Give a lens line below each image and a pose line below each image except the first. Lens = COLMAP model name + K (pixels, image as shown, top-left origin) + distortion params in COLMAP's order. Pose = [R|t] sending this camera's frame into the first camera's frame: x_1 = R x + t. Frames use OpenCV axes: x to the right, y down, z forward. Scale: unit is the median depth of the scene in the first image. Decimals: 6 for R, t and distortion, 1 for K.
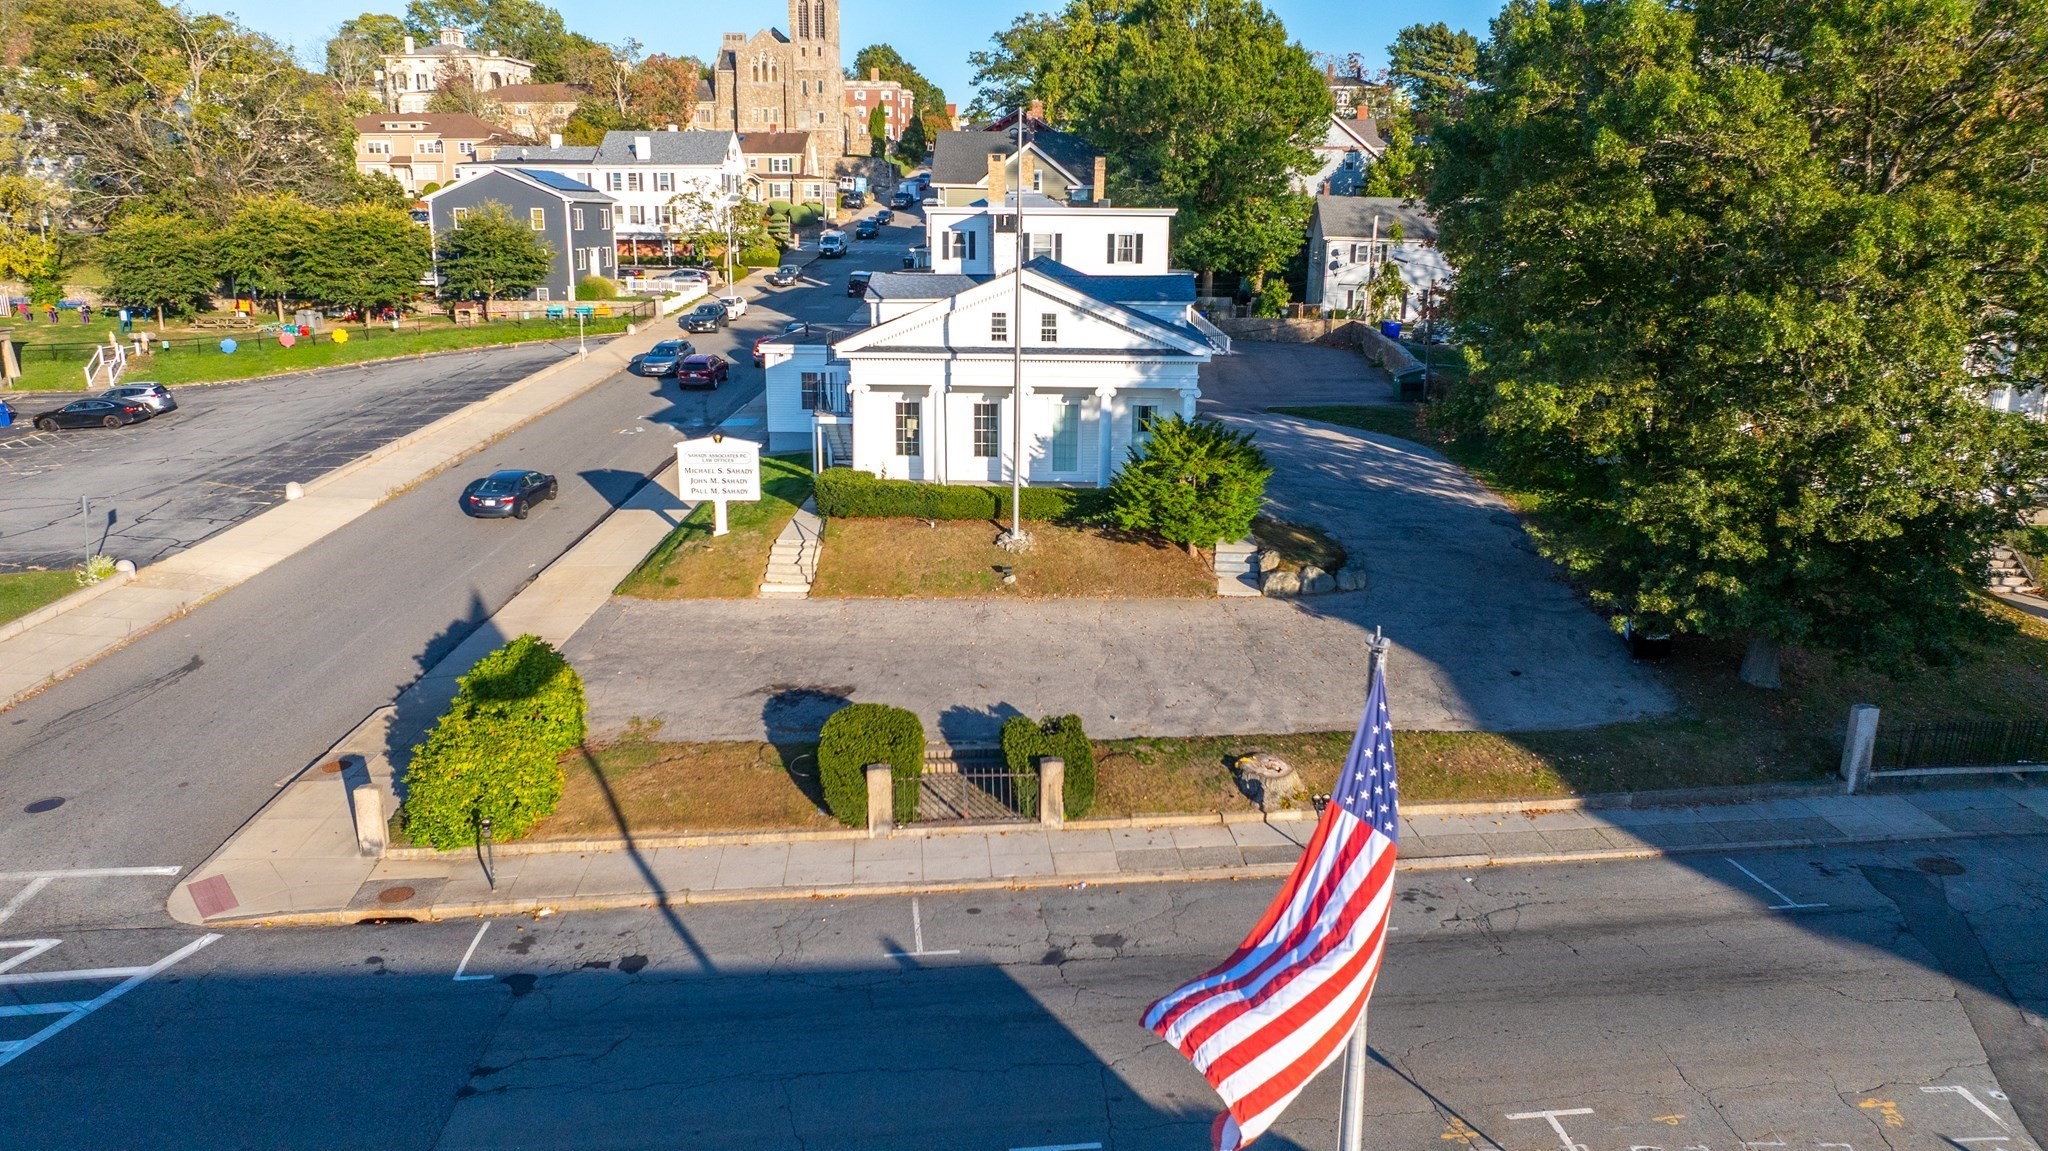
lens RADIAL K [[1432.3, 0, 1024.0], [0, 1432.3, 575.5], [0, 0, 1]] dist [-0.015235, 0.004812]
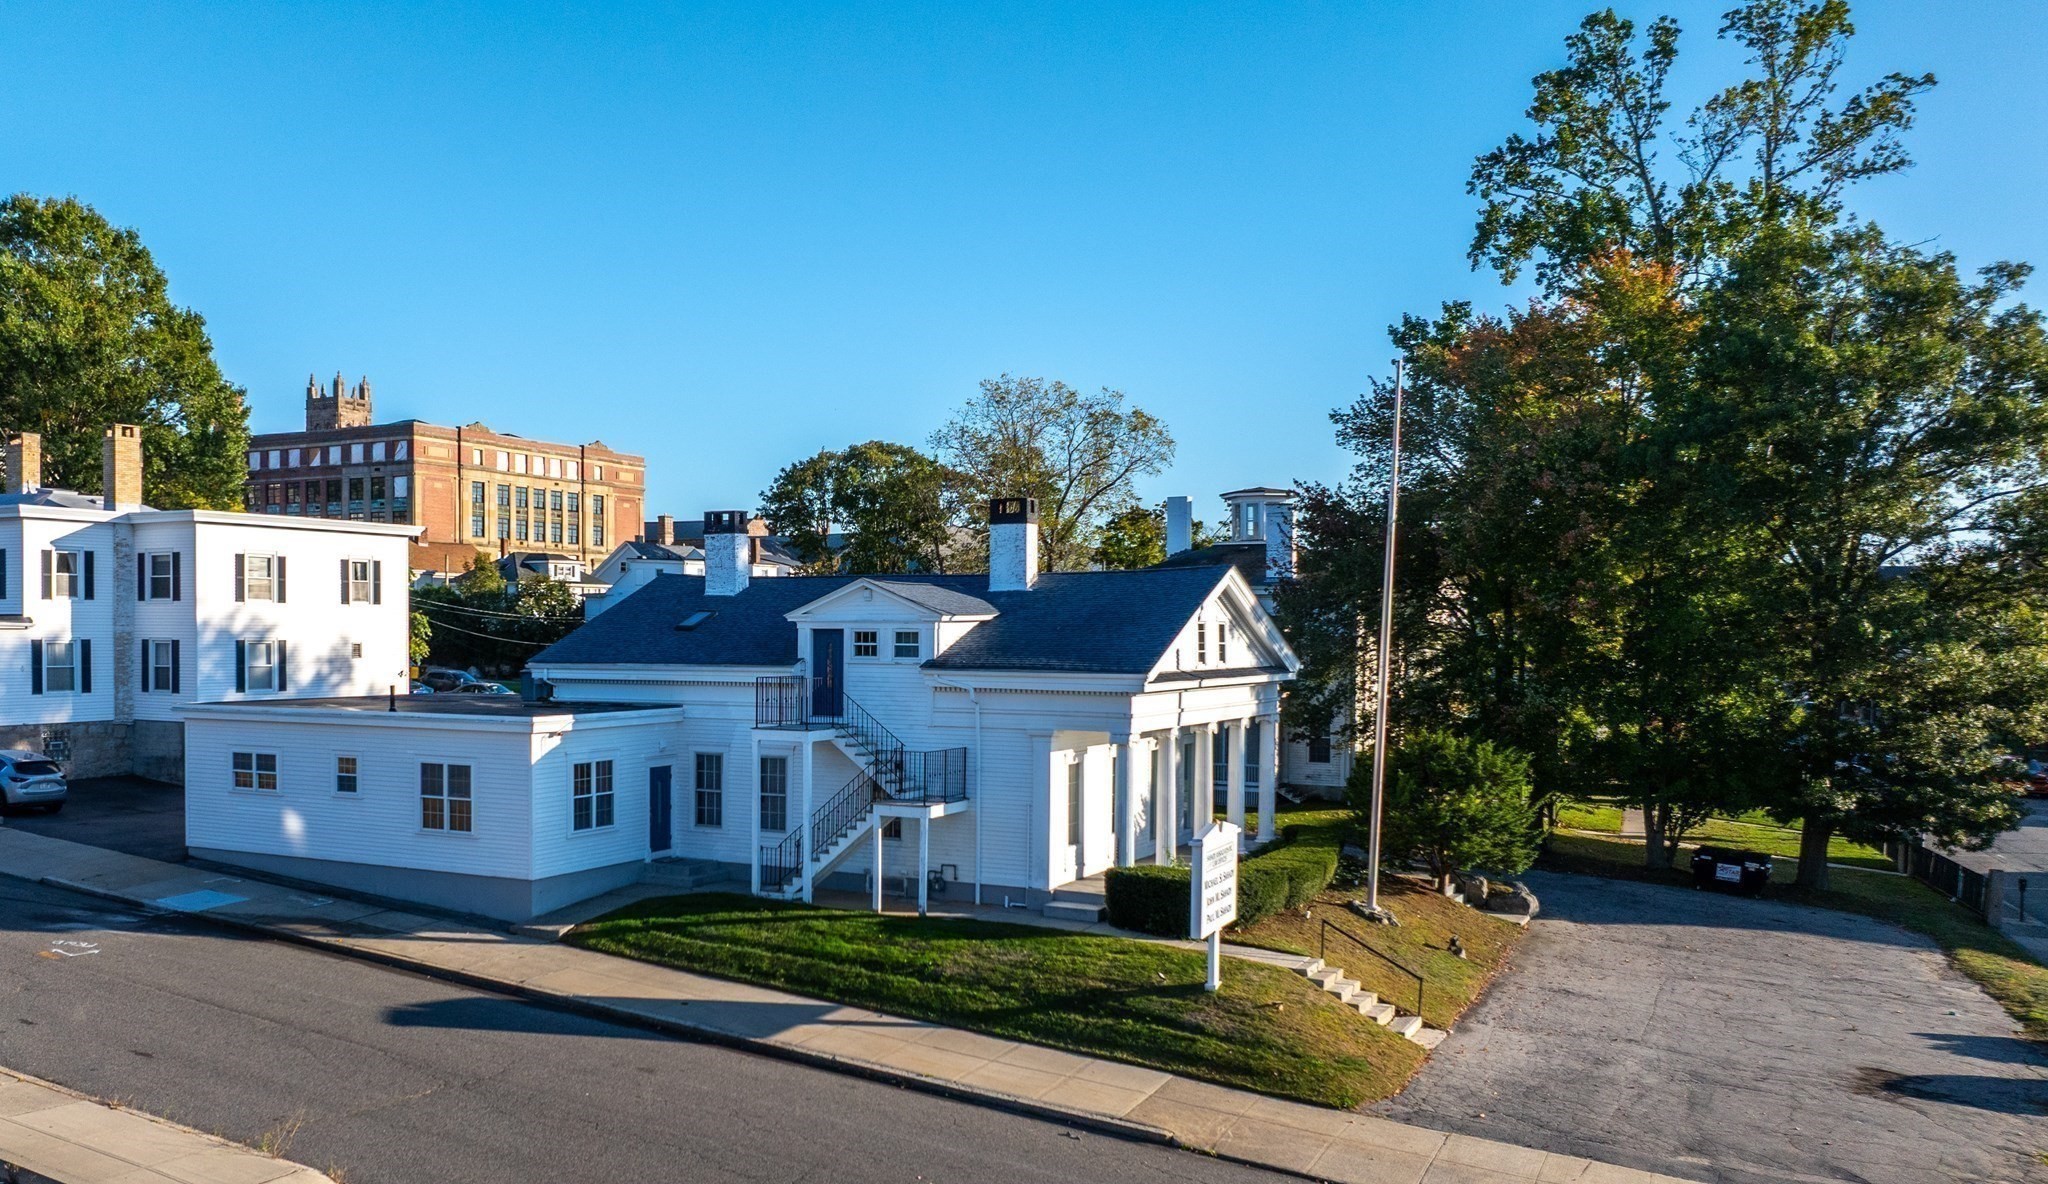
lens RADIAL K [[1713.8, 0, 820.6], [0, 1713.8, 702.5], [0, 0, 1]] dist [-0.010290, -0.001551]
pose [[0.459563, -0.042652, 0.887120, -0.918539], [0.214351, 0.974646, -0.064182, -0.134976], [-0.861891, 0.219651, 0.457054, 0.806061]]
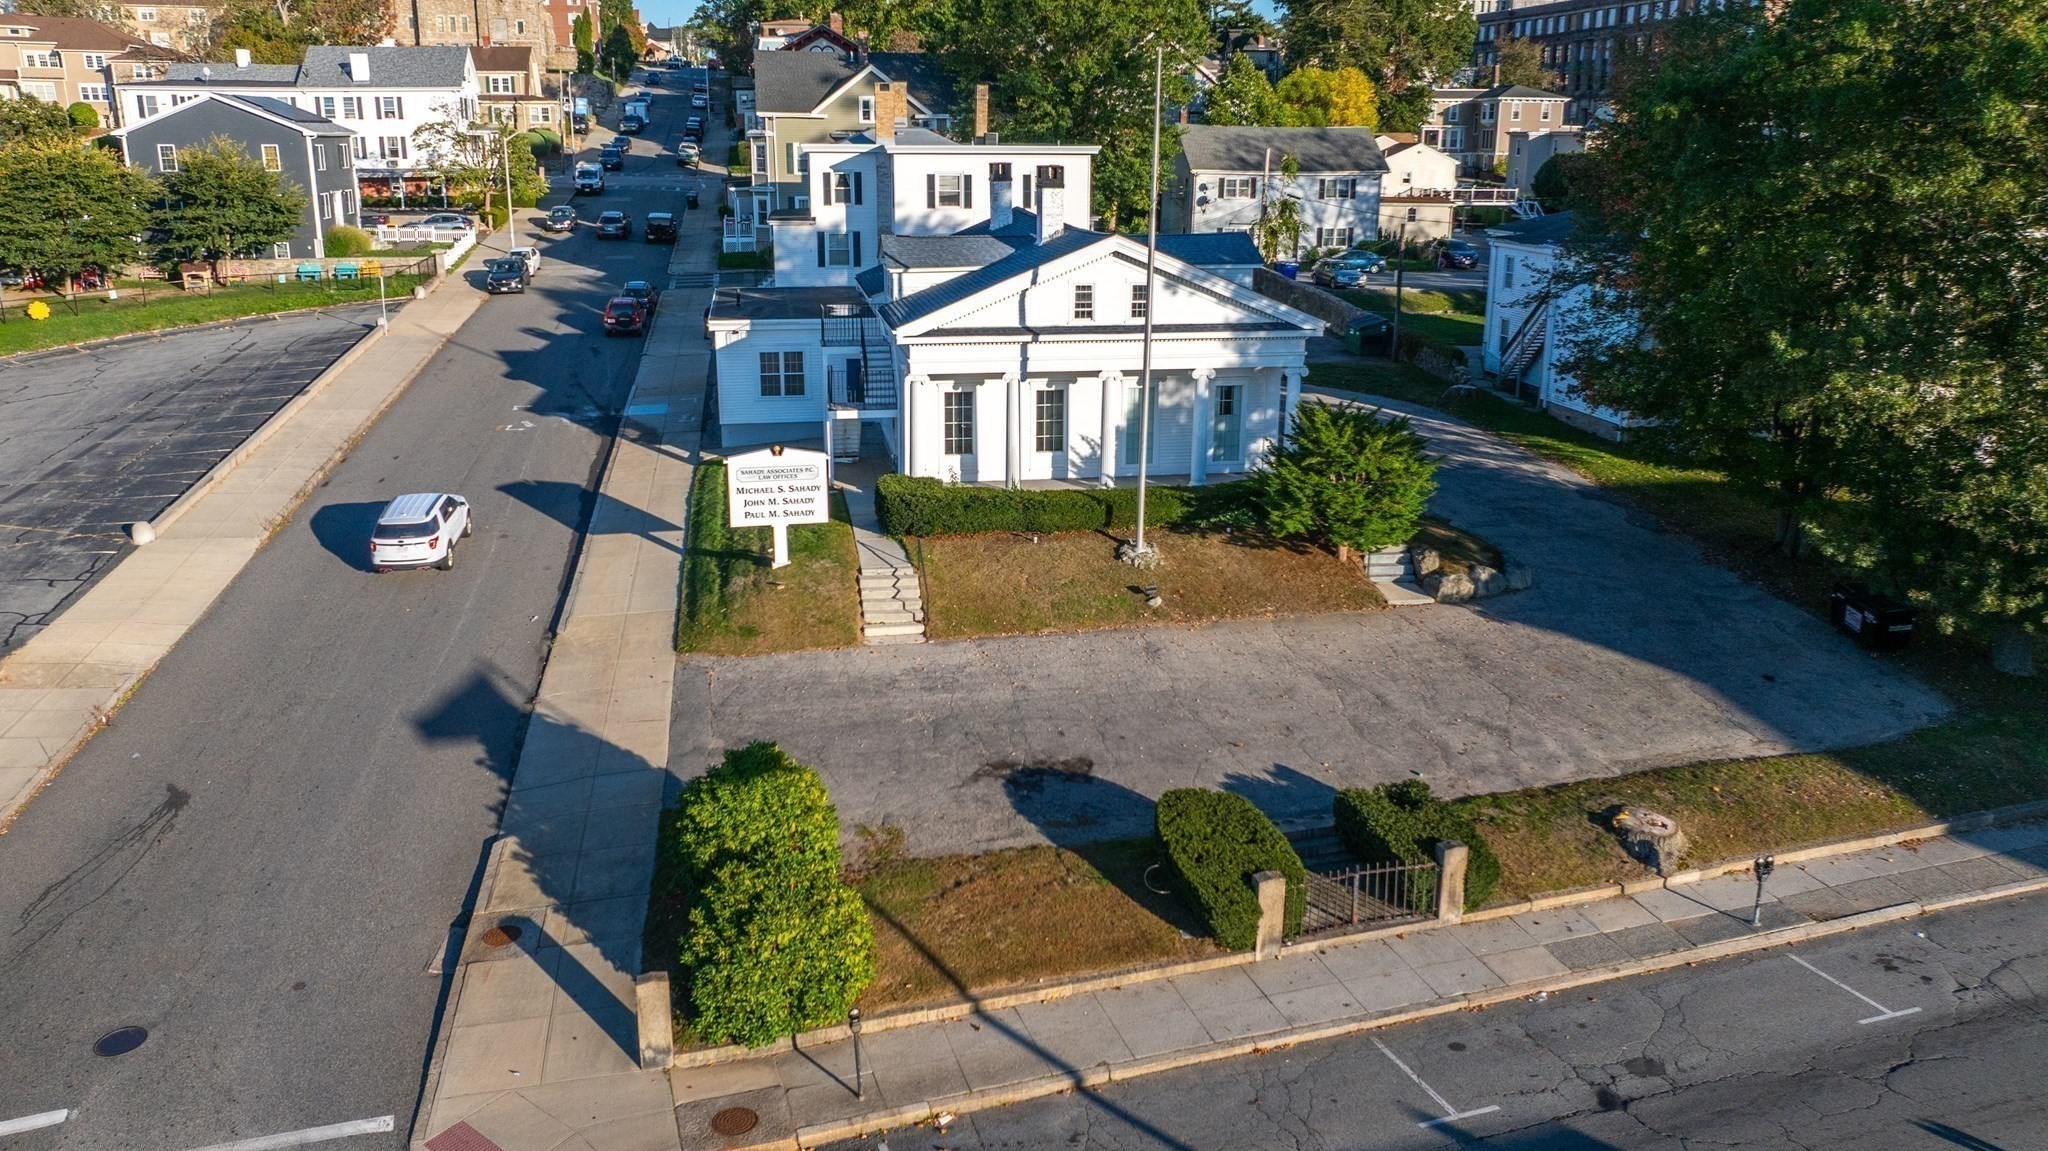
lens RADIAL K [[1537.7, 0, 1024.0], [0, 1537.7, 575.5], [0, 0, 1]] dist [-0.015421, -0.001864]
pose [[0.976125, -0.063057, 0.207856, -0.263214], [0.055672, 0.997599, 0.041195, -0.052635], [-0.209955, -0.028640, 0.977292, 0.110994]]
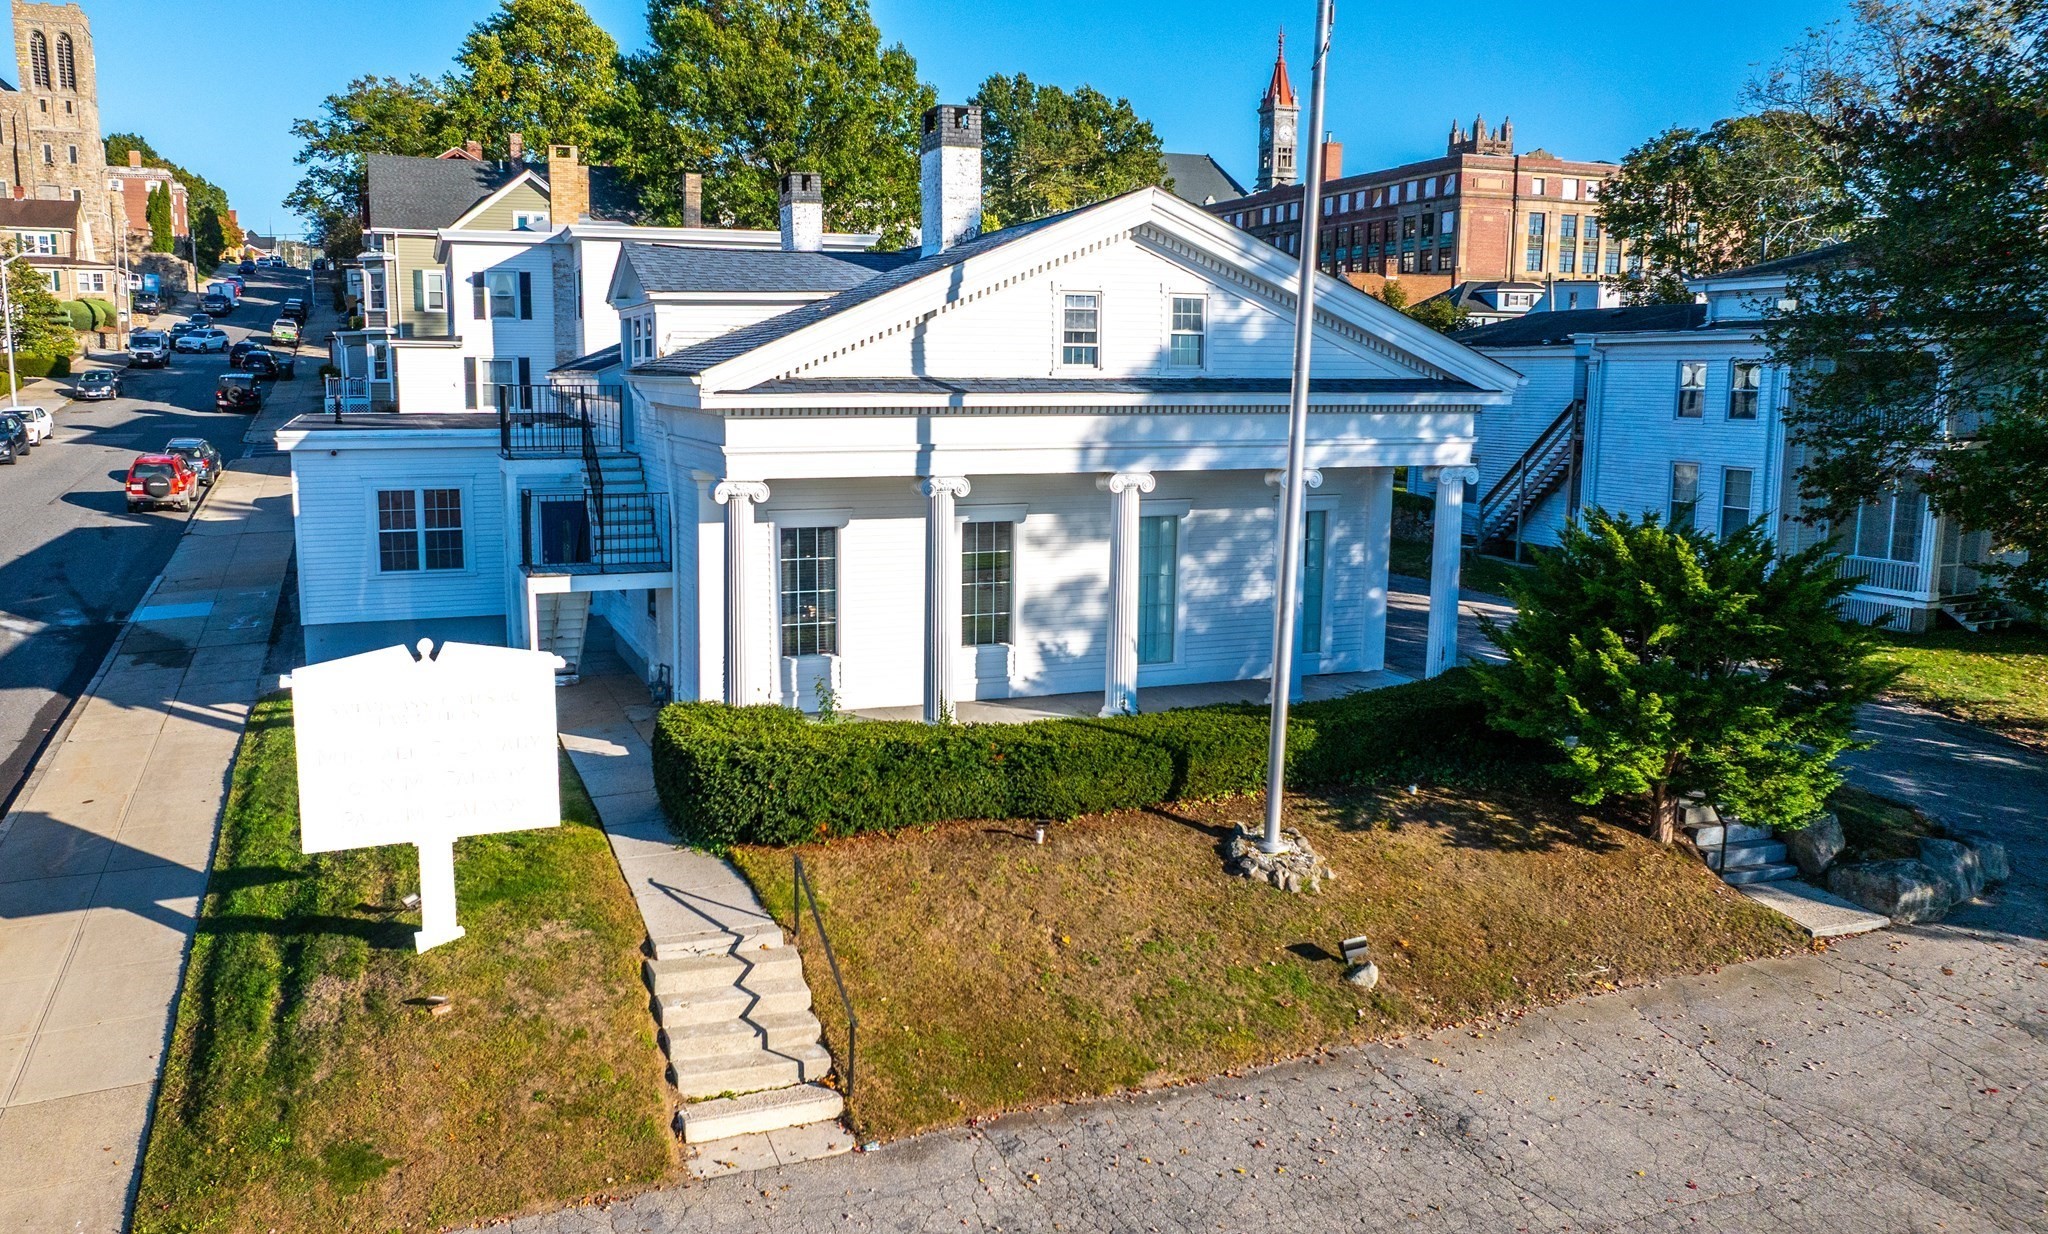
lens RADIAL K [[1542.8, 0, 946.5], [0, 1542.8, 615.2], [0, 0, 1]] dist [-0.028245, 0.005163]
pose [[0.918388, -0.065134, 0.390284, -0.240732], [0.098500, 0.992941, -0.066072, -0.069244], [-0.383225, 0.099123, 0.918321, 0.640090]]
